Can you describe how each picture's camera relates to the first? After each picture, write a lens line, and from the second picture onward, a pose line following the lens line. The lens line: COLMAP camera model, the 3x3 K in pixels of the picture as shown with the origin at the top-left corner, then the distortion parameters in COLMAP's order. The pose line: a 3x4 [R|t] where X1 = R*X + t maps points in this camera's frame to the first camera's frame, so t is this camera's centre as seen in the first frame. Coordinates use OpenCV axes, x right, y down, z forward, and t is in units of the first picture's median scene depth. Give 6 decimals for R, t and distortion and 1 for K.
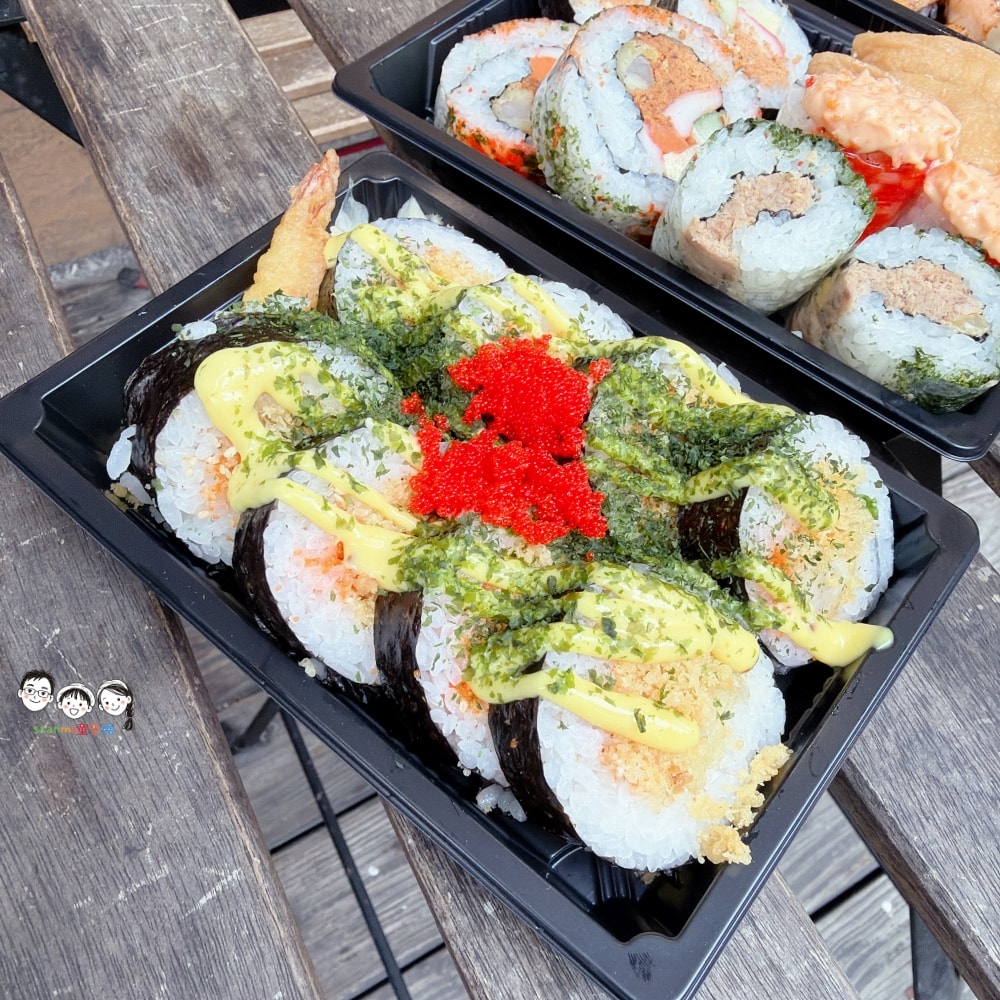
lens RADIAL K [[933.0, 0, 500.0], [0, 933.0, 500.0], [0, 0, 1]] dist [-0.004993, -0.004818]
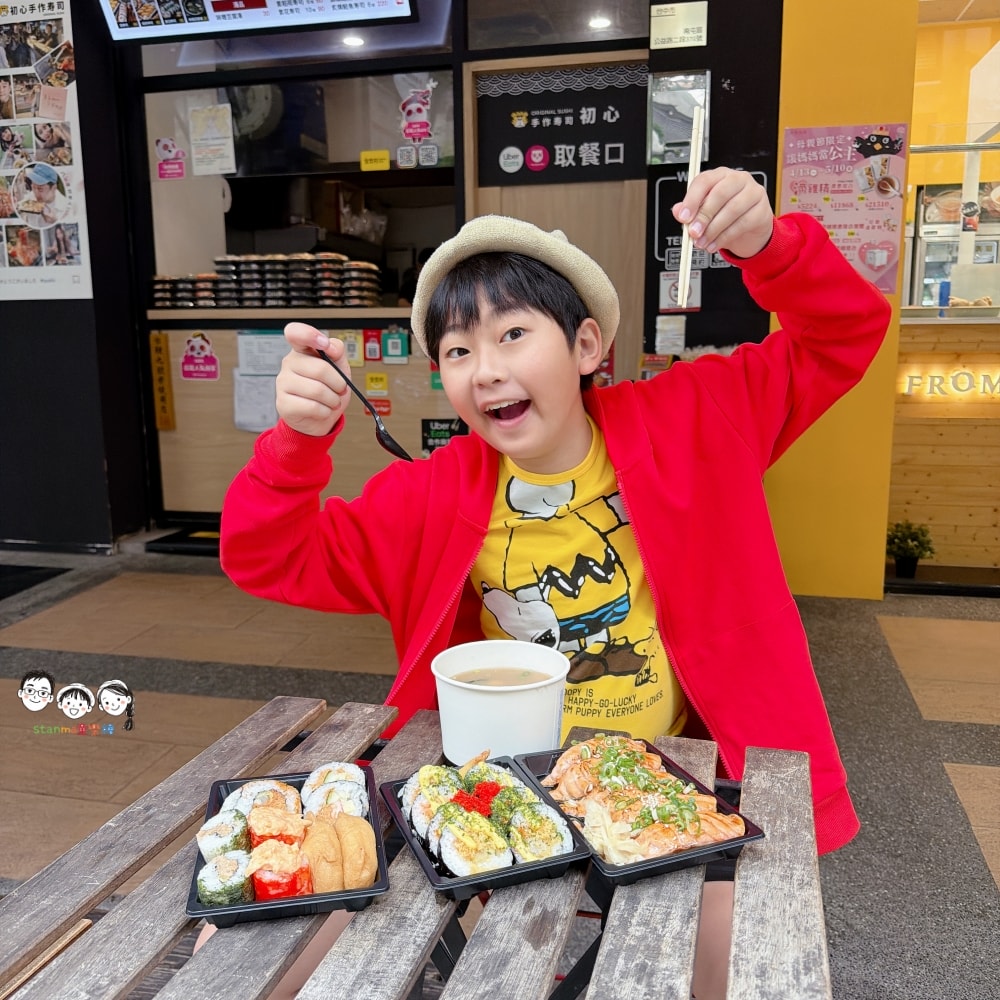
lens RADIAL K [[933.0, 0, 500.0], [0, 933.0, 500.0], [0, 0, 1]] dist [-0.004993, -0.004818]
pose [[0.873984, 0.028461, -0.485121, 2.161157], [-0.377703, 0.667910, -0.641277, 1.748078], [0.305766, 0.743698, 0.594492, -2.512614]]
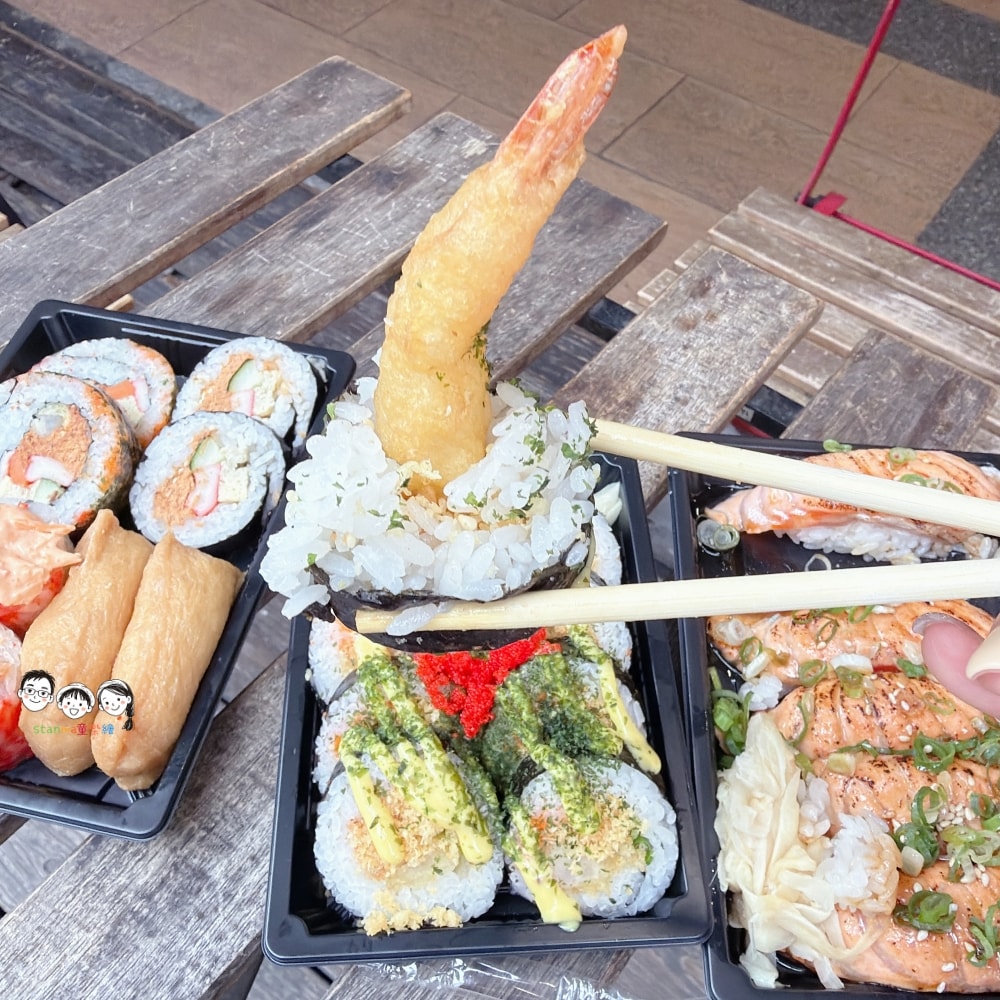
lens RADIAL K [[933.0, 0, 500.0], [0, 933.0, 500.0], [0, 0, 1]] dist [-0.004993, -0.004818]
pose [[0.685081, 0.564182, -0.460828, 0.656942], [-0.602954, 0.794157, 0.075900, -0.425942], [0.408791, 0.225860, 0.884238, -0.457832]]
